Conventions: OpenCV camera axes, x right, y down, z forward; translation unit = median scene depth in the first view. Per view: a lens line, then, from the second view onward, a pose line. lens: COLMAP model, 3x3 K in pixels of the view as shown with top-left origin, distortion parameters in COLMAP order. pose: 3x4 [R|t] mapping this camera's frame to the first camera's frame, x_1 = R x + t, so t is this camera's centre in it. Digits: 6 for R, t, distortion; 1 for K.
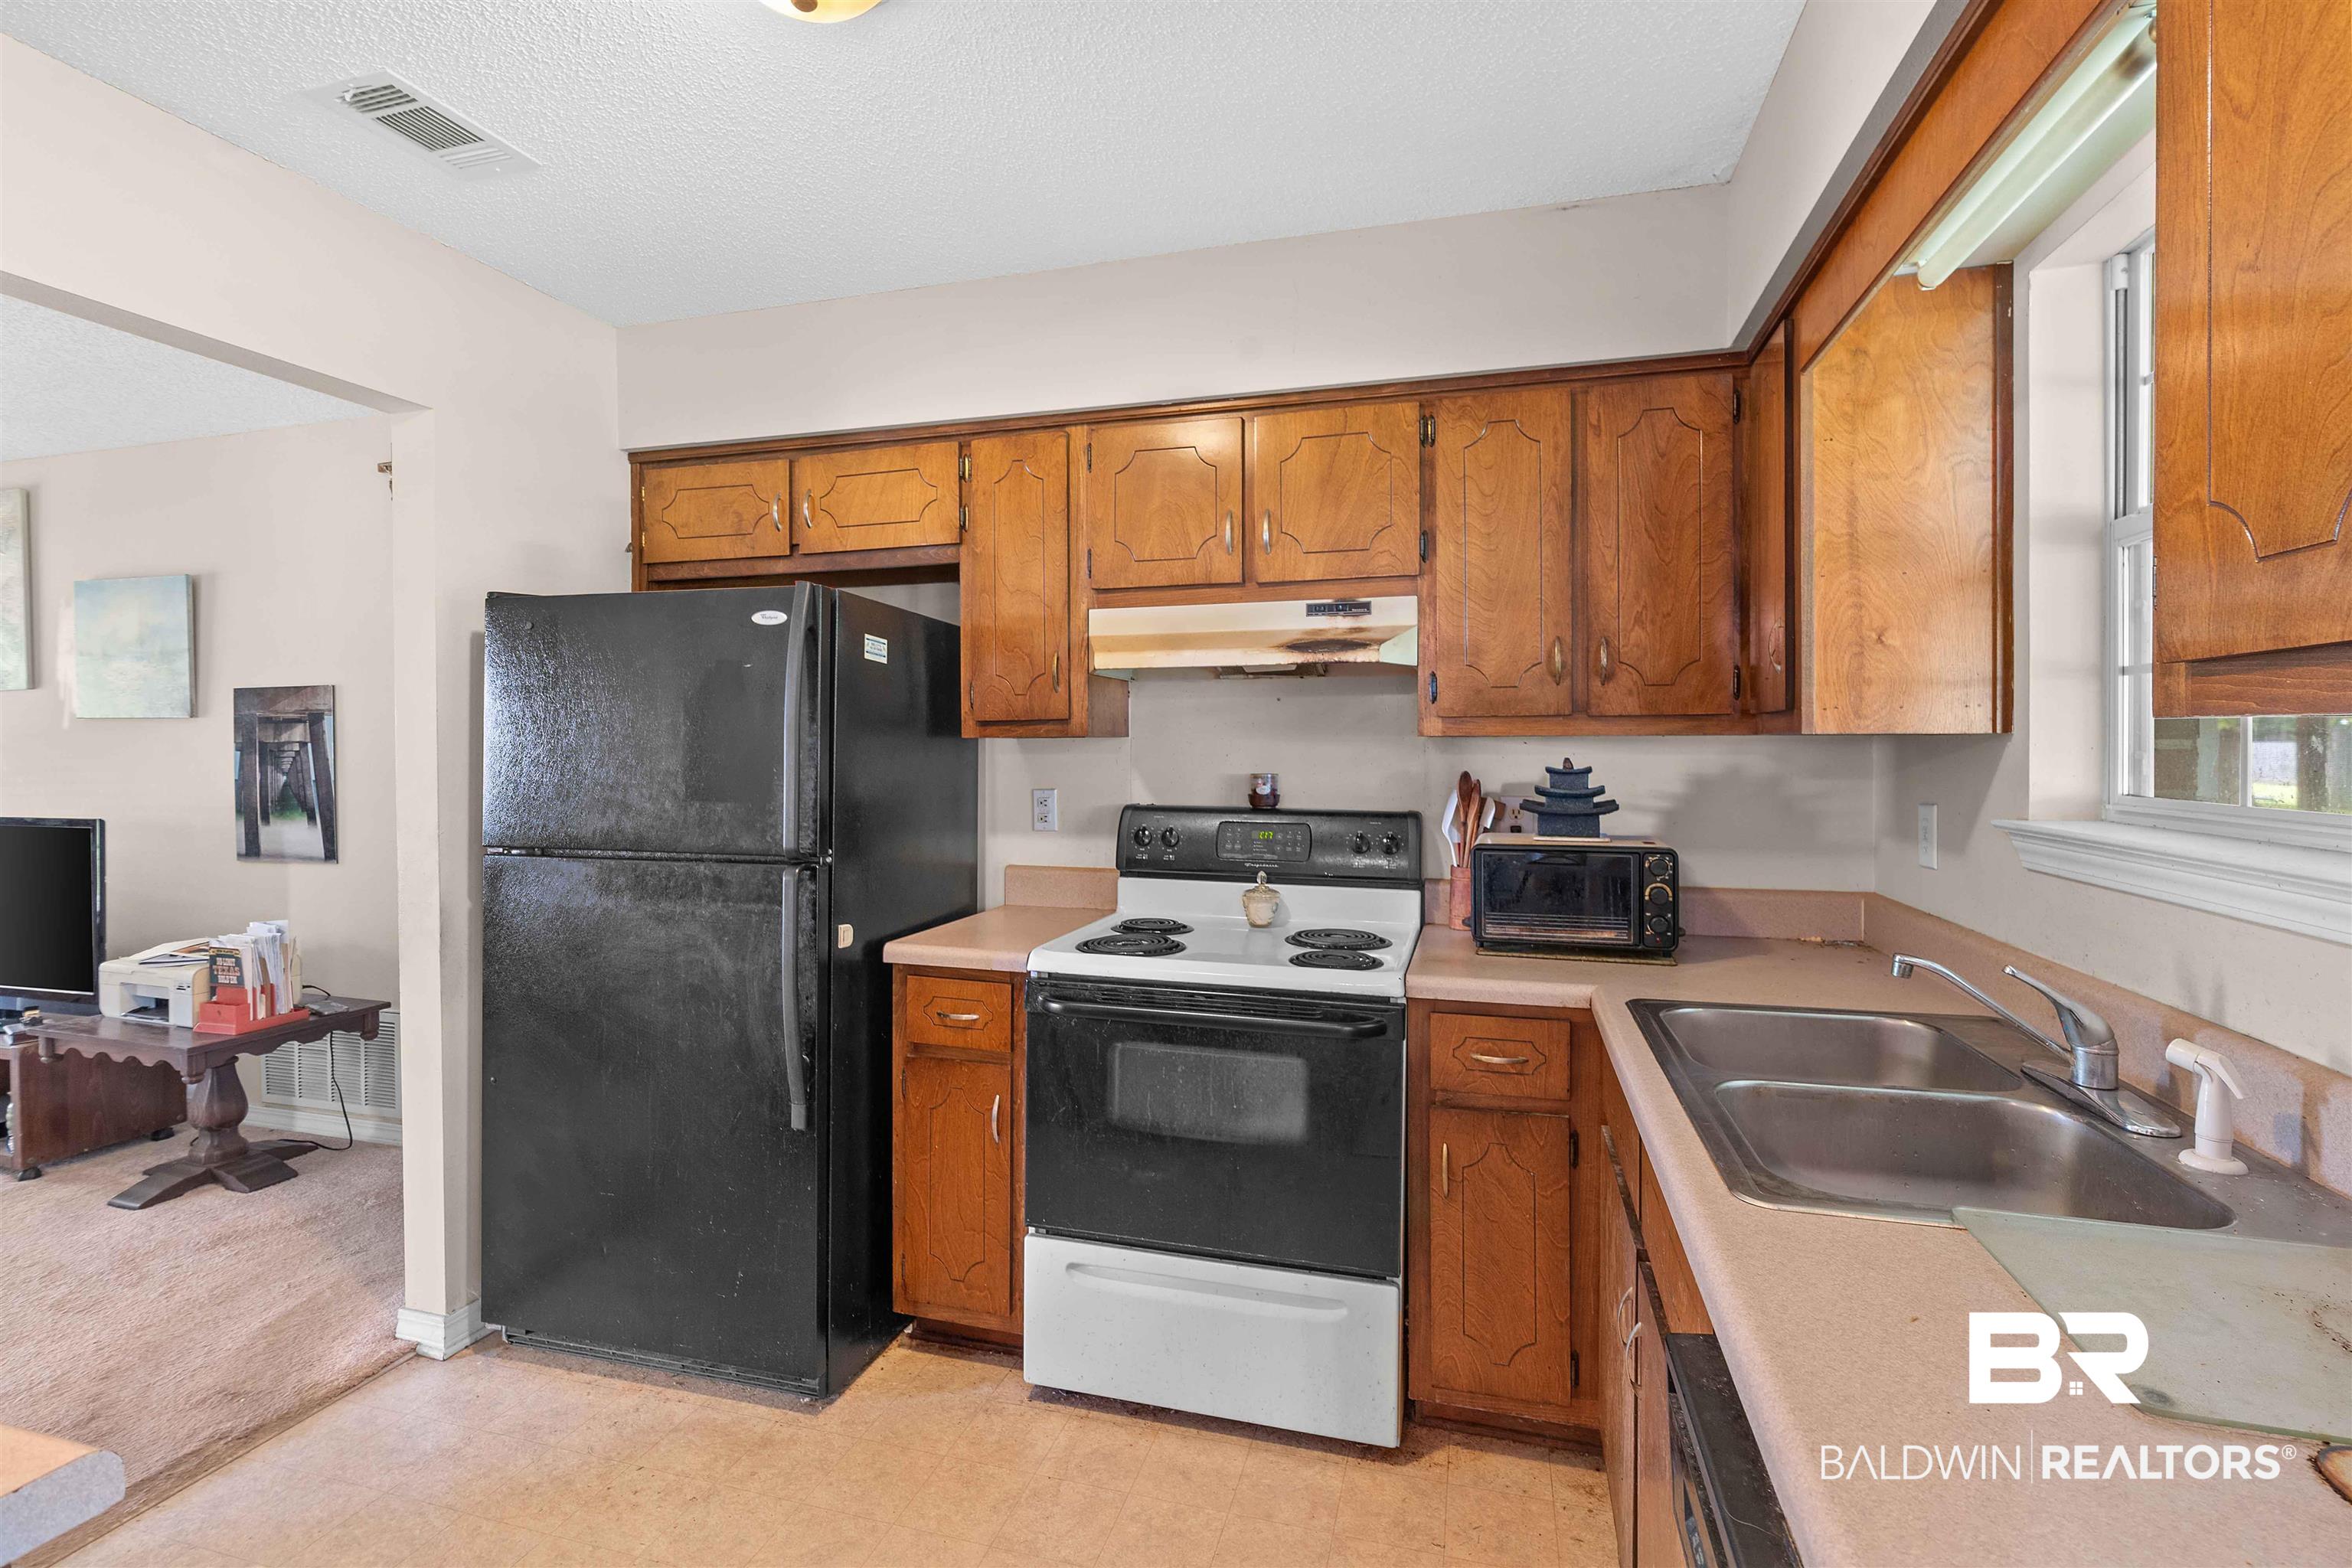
lens RADIAL K [[1090.2, 0, 1185.2], [0, 1090.2, 743.5], [0, 0, 1]] dist [-0.005702, 0.001065]
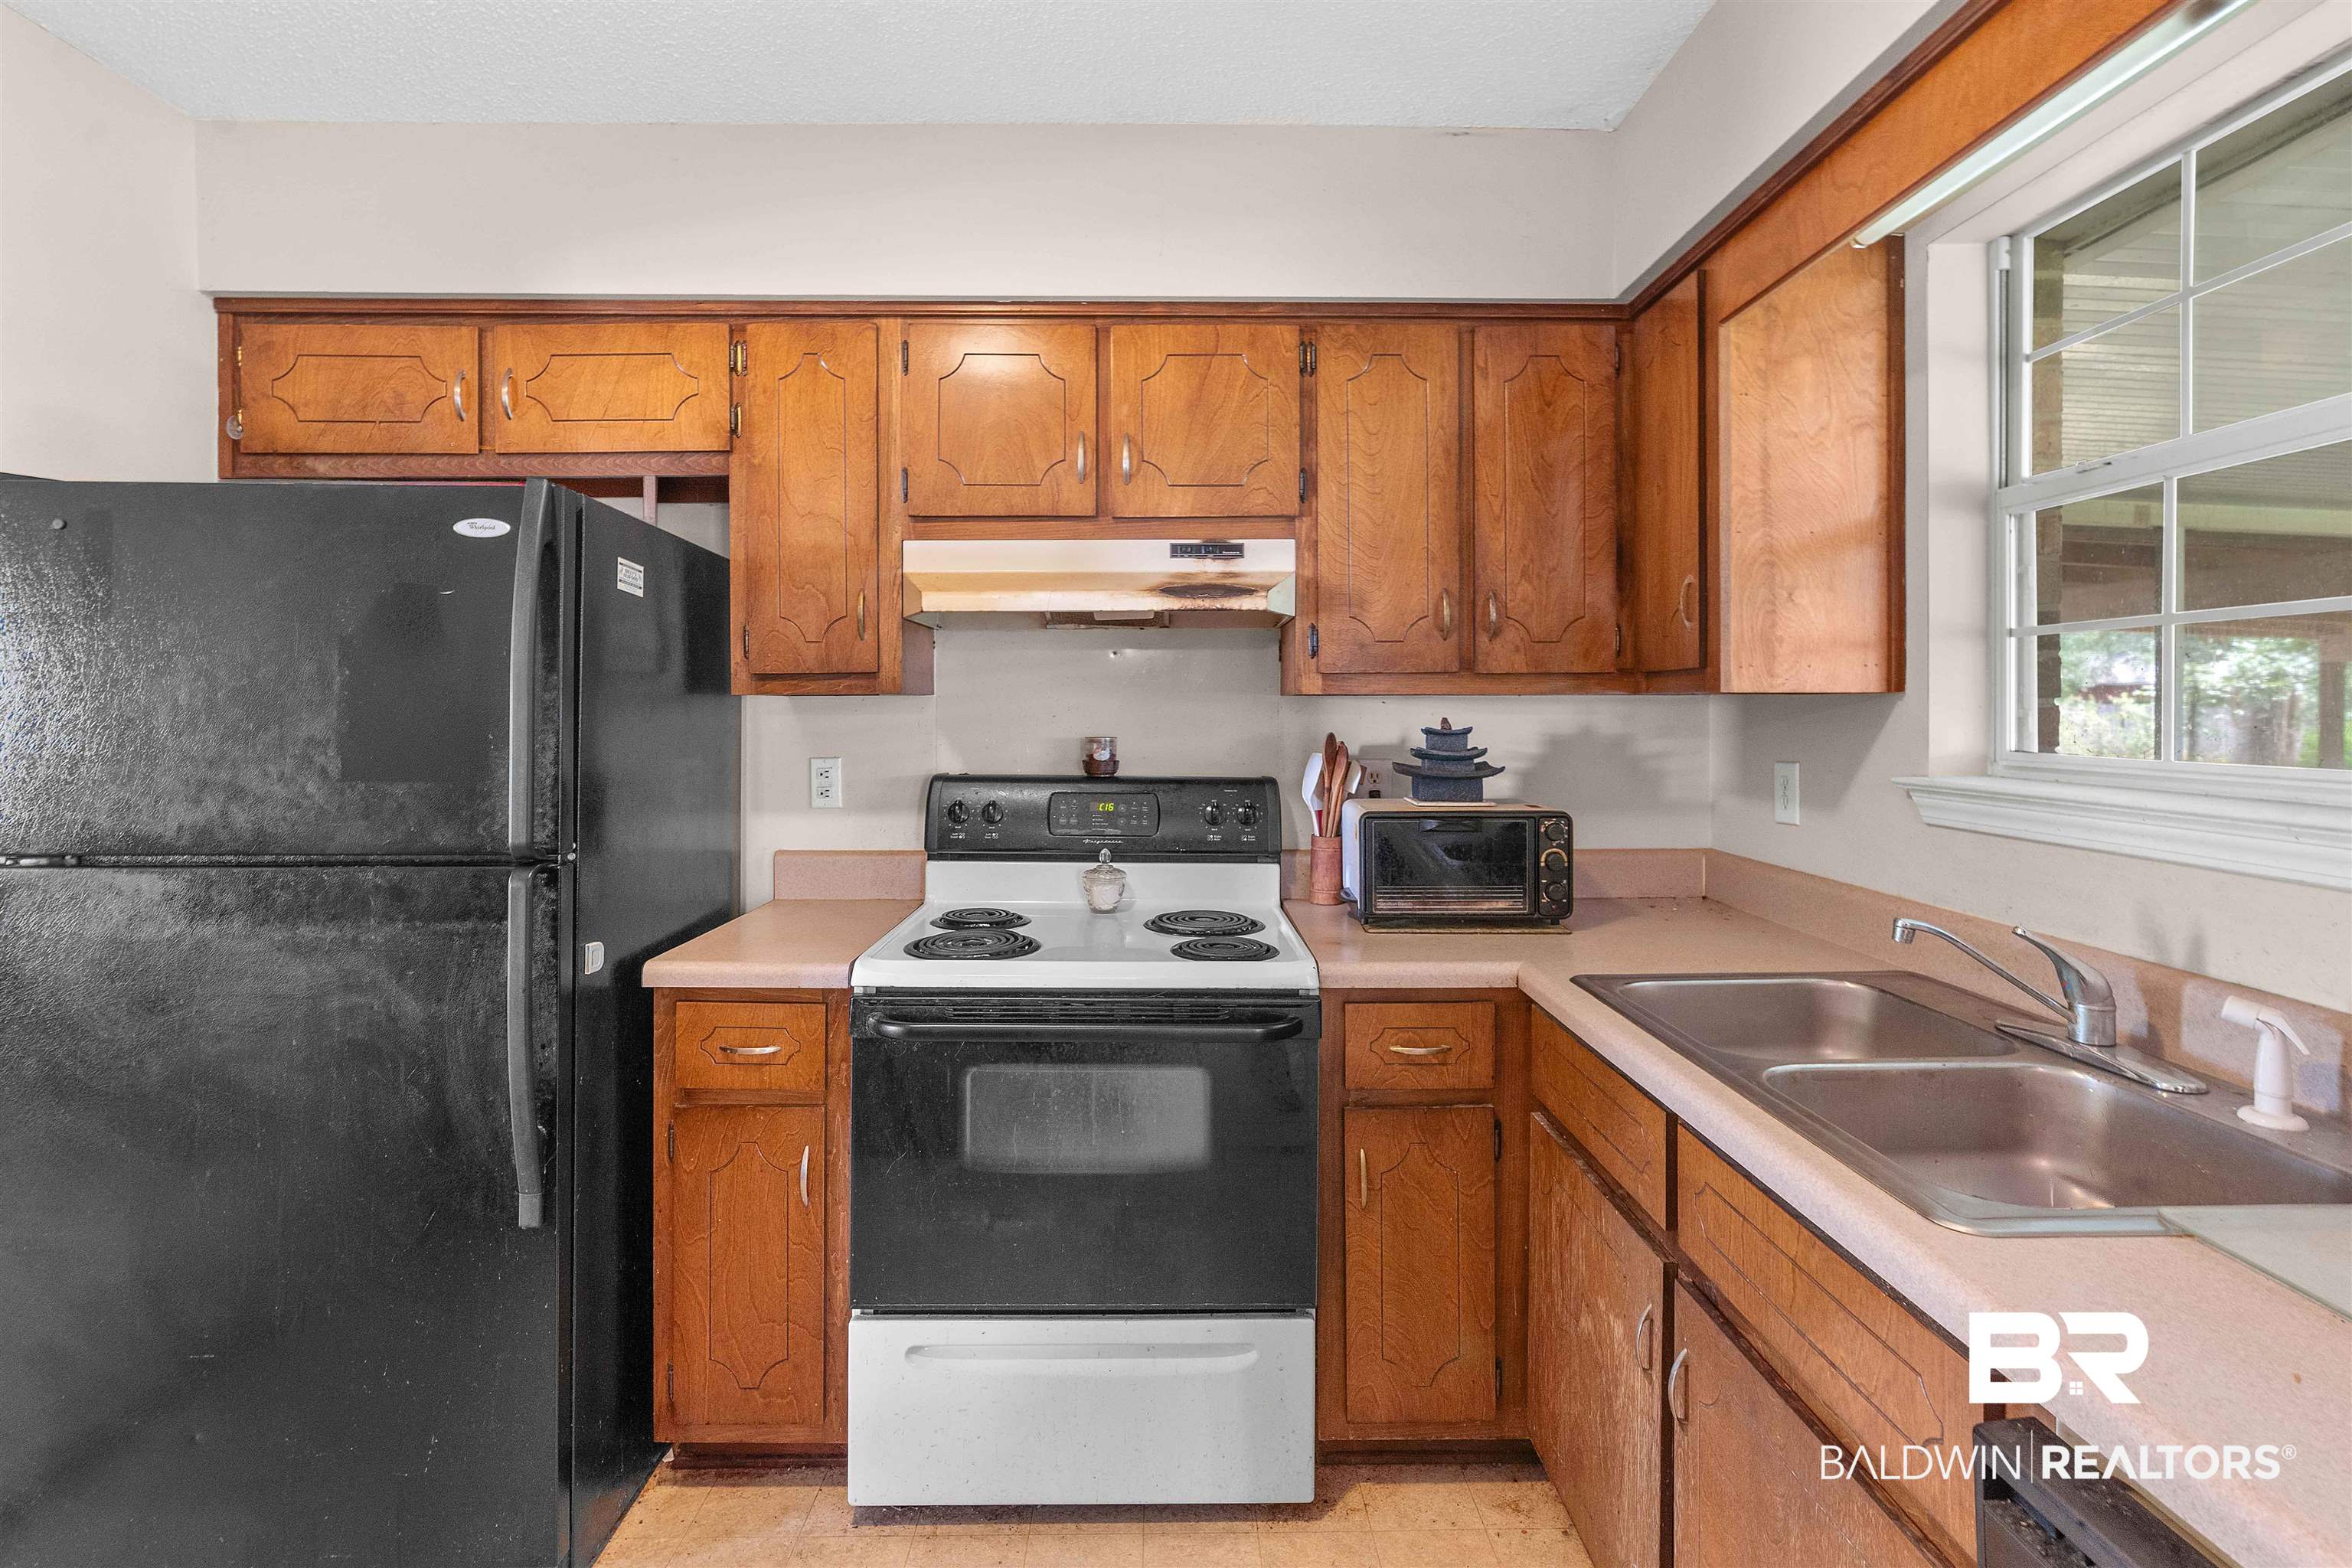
lens RADIAL K [[1090.2, 0, 1182.0], [0, 1090.2, 703.1], [0, 0, 1]] dist [-0.005702, 0.001065]
pose [[0.955131, 0.002104, 0.296175, -0.150587], [-0.000993, 0.999992, -0.003902, 0.004209], [-0.296181, 0.003432, 0.955126, 0.167694]]
